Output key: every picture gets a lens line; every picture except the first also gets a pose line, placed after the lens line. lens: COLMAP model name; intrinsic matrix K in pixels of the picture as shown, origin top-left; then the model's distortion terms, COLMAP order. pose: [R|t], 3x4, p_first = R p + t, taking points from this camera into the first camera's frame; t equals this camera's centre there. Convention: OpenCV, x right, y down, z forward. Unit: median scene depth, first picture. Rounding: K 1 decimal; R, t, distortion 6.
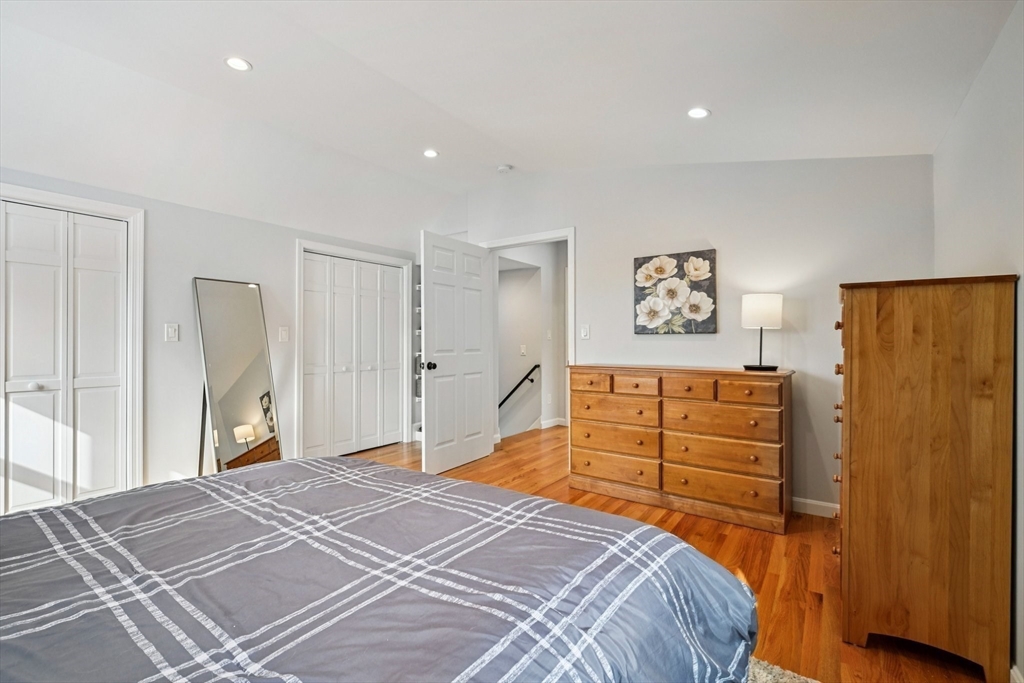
lens RADIAL K [[456.6, 0, 509.4], [0, 456.6, 340.9], [0, 0, 1]] dist [0.002645, -0.001228]
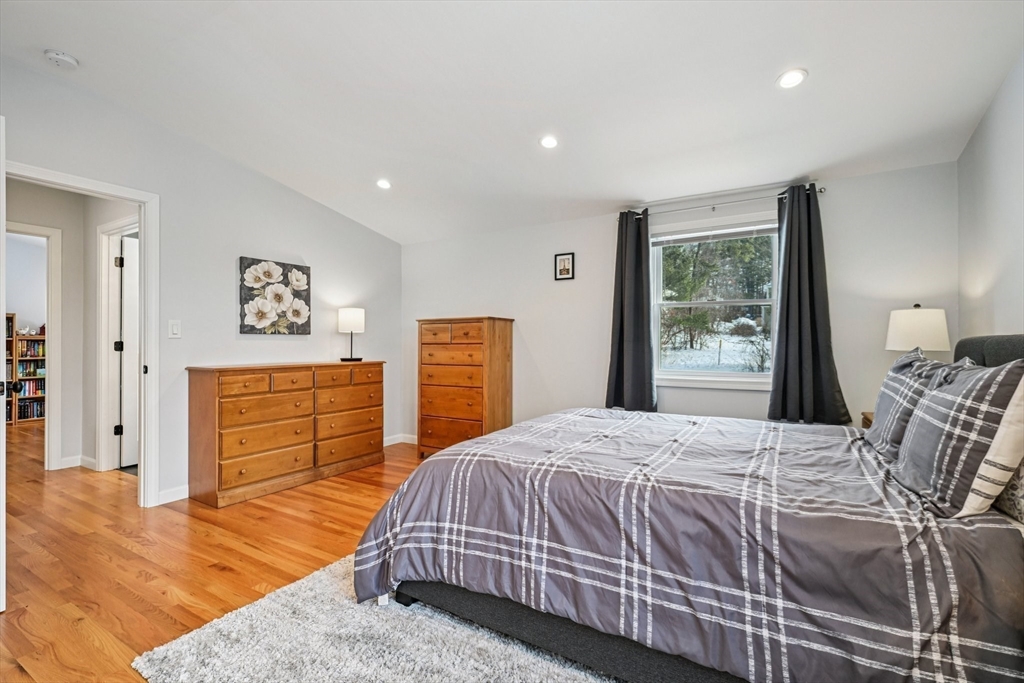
lens RADIAL K [[456.6, 0, 512.3], [0, 456.6, 341.0], [0, 0, 1]] dist [0.002645, -0.001228]
pose [[-0.076196, 0.001815, 0.997091, -0.805886], [-0.001316, 0.999997, -0.001921, 0.002496], [-0.997092, -0.001458, -0.076194, 0.527289]]
